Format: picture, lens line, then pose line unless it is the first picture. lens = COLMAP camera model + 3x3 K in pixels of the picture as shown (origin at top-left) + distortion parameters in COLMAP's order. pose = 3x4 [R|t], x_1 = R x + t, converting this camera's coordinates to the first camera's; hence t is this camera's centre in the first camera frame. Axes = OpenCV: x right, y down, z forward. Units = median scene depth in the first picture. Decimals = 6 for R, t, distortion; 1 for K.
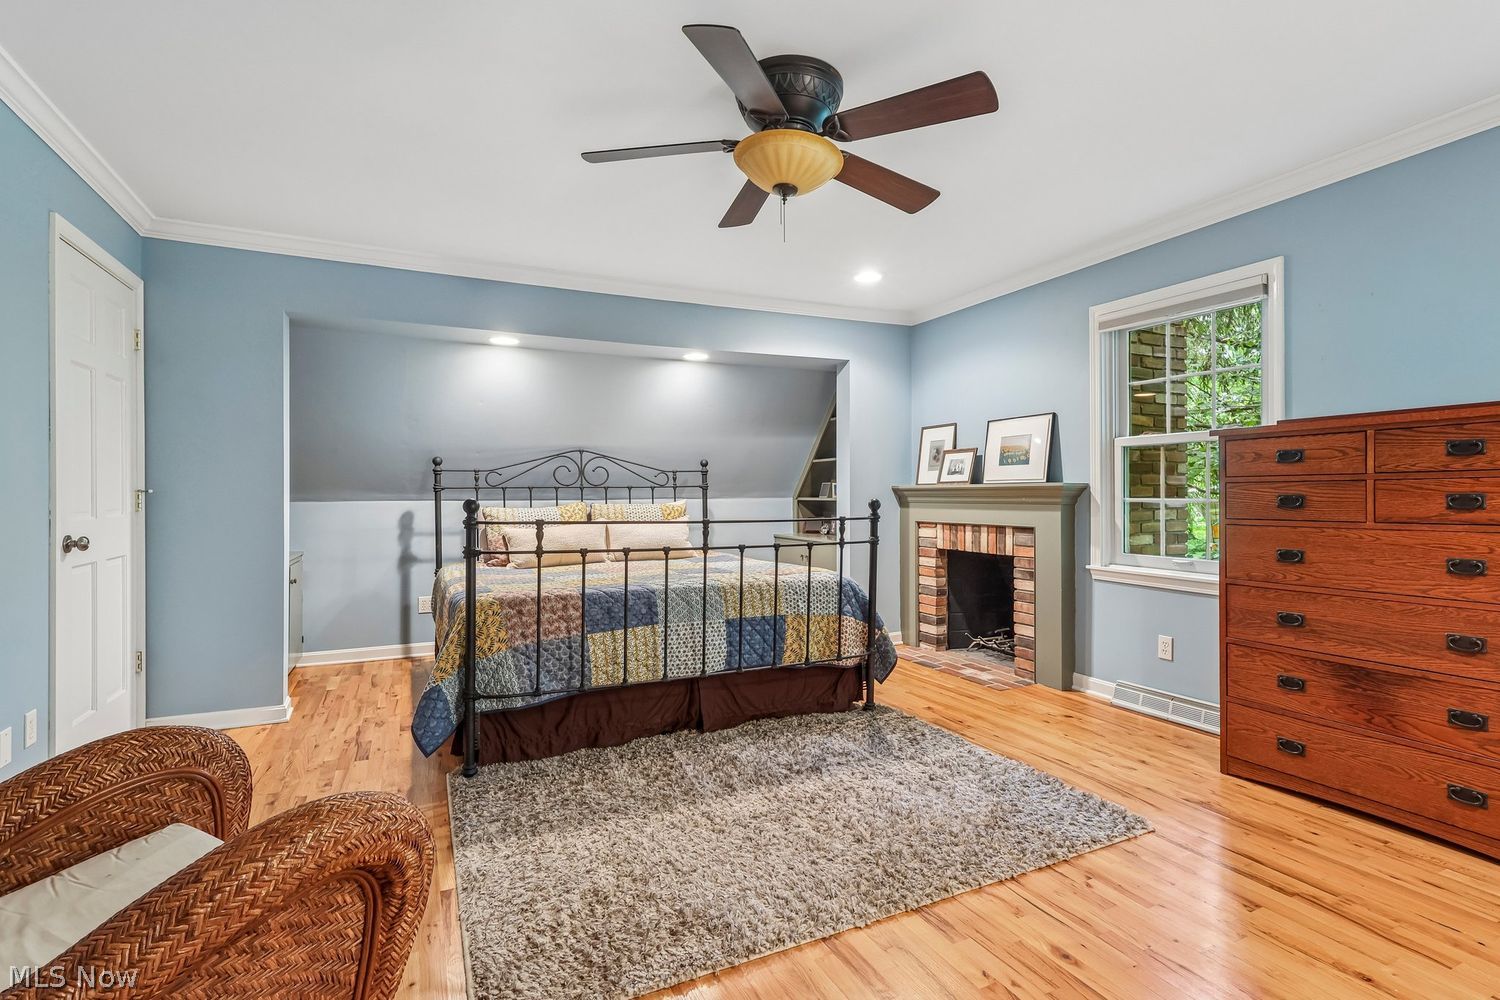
lens RADIAL K [[684.9, 0, 750.0], [0, 684.9, 500.0], [0, 0, 1]] dist [-0.011818, -0.000021]
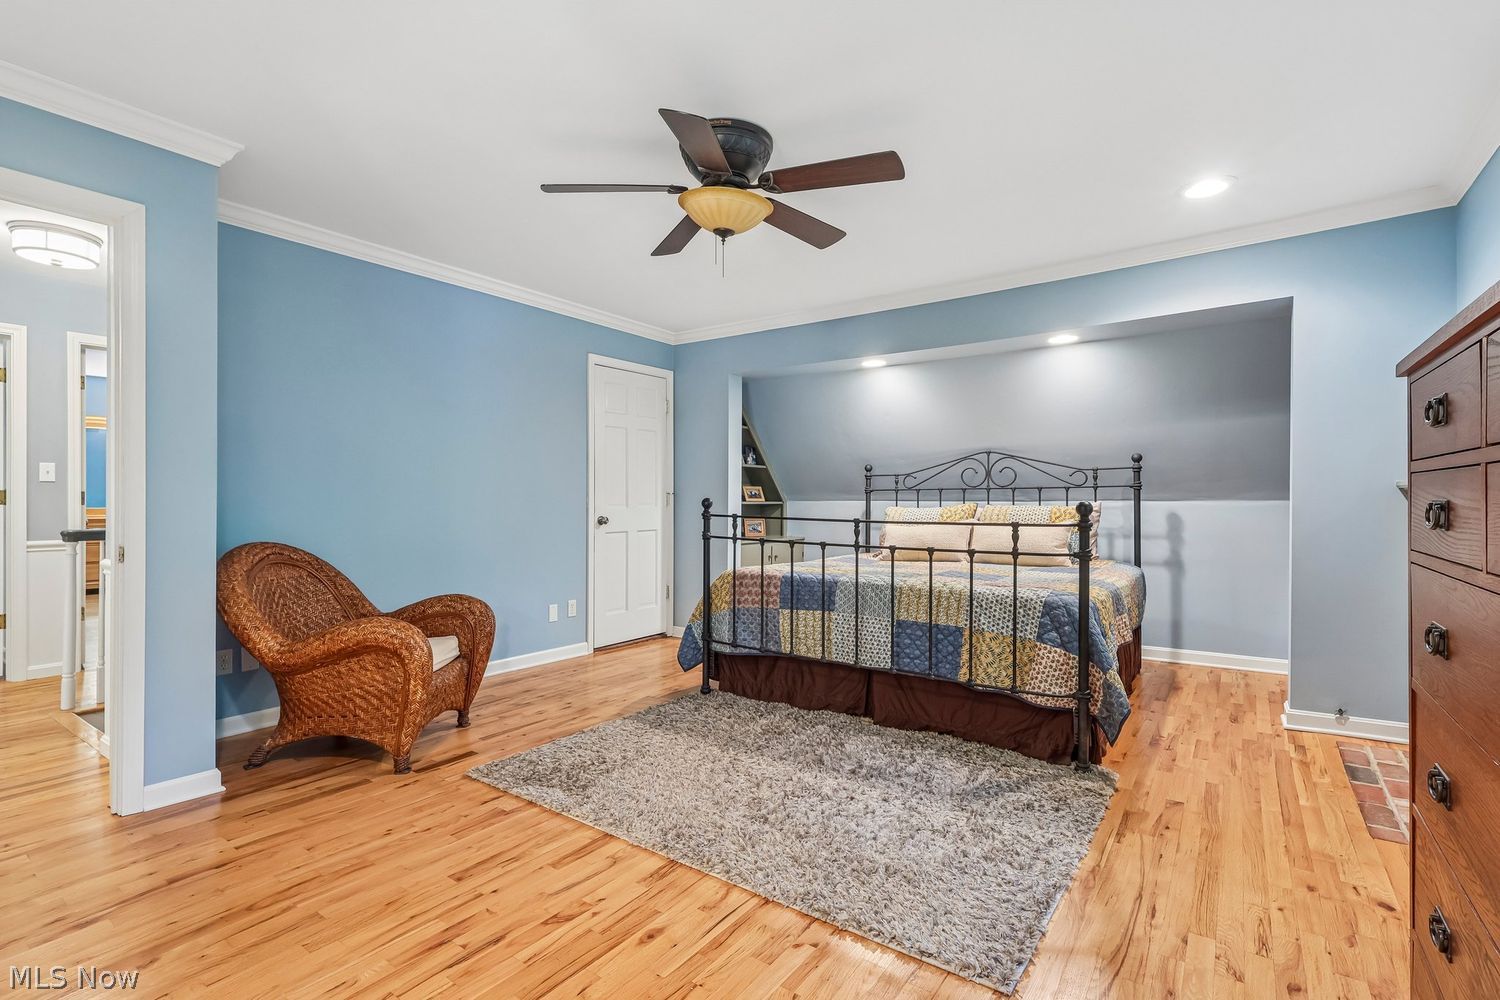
lens RADIAL K [[699.1, 0, 750.0], [0, 699.1, 500.0], [0, 0, 1]] dist [-0.002397, -0.000460]
pose [[0.484008, 0.004958, -0.875049, 0.764537], [-0.008165, 0.999966, 0.001150, -0.000213], [0.875025, 0.006589, 0.484032, 0.316498]]
